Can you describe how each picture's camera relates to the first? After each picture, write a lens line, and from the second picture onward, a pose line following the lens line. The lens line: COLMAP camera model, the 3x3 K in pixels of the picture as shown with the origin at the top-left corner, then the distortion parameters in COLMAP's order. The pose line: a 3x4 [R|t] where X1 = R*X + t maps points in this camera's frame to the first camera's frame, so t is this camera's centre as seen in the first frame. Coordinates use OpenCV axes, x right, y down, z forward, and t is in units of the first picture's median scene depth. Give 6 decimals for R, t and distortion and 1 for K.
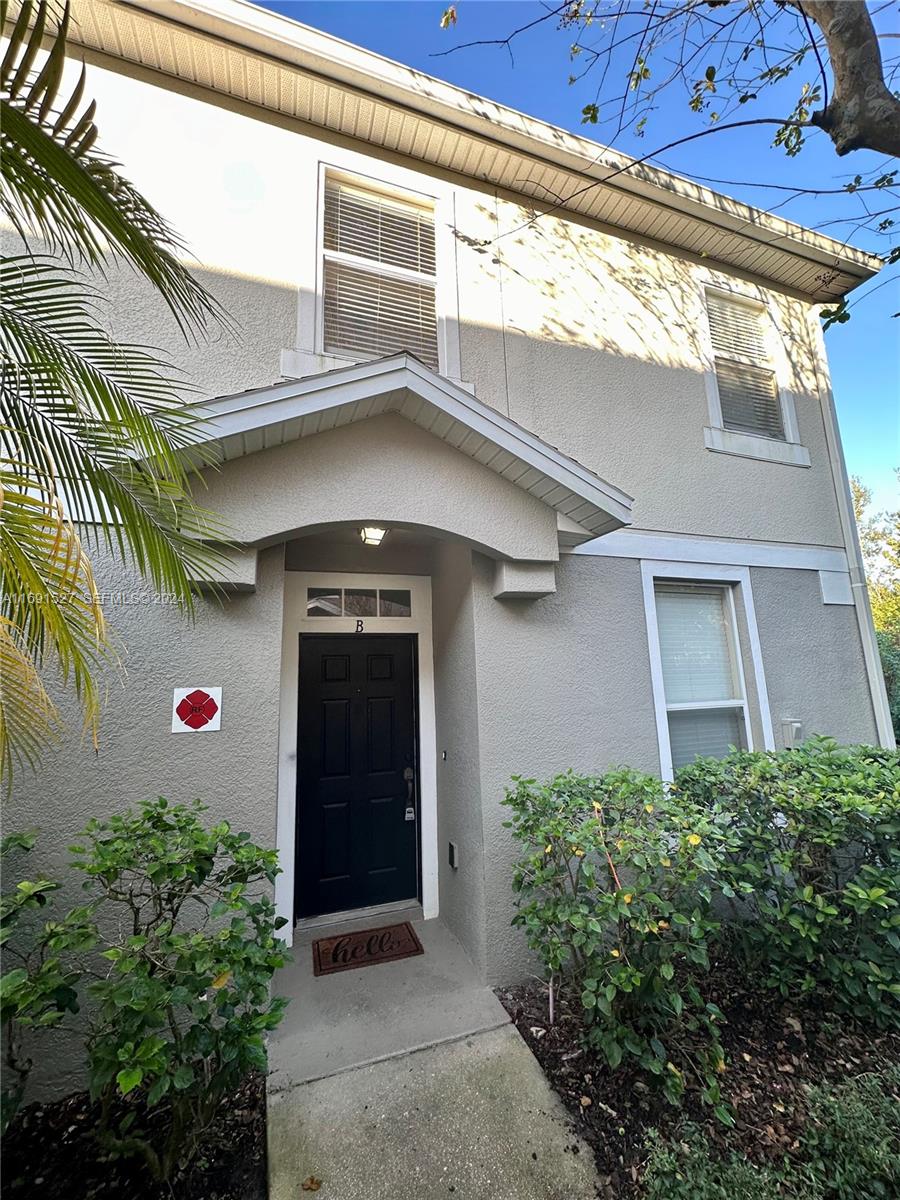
lens RADIAL K [[478.1, 0, 450.9], [0, 478.1, 600.1], [0, 0, 1]] dist [-0.003154, 0.000842]
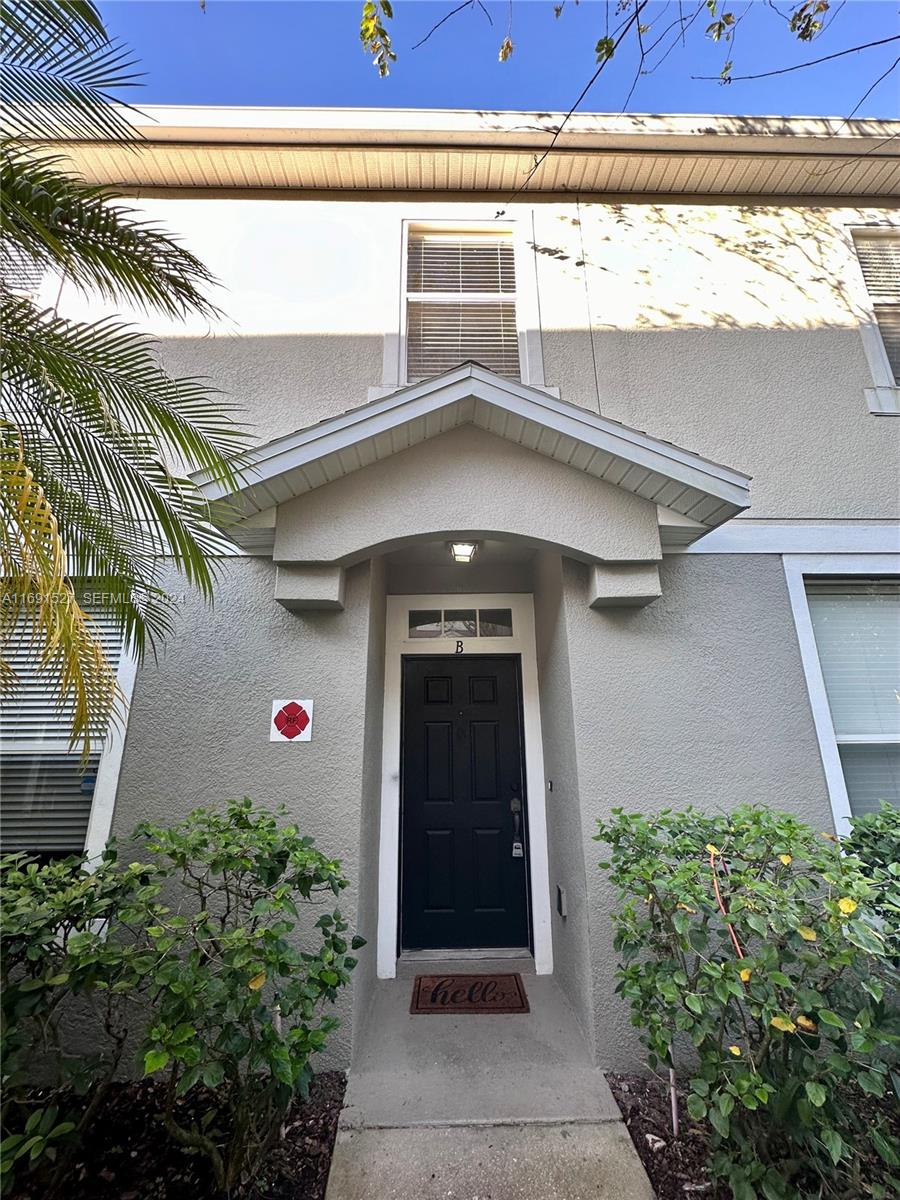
lens RADIAL K [[478.1, 0, 448.5], [0, 478.1, 599.2], [0, 0, 1]] dist [-0.003154, 0.000842]
pose [[0.950812, -0.058061, -0.304280, 0.117336], [0.032393, 0.995528, -0.088742, 0.054623], [0.308071, 0.074521, 0.948440, 0.062211]]
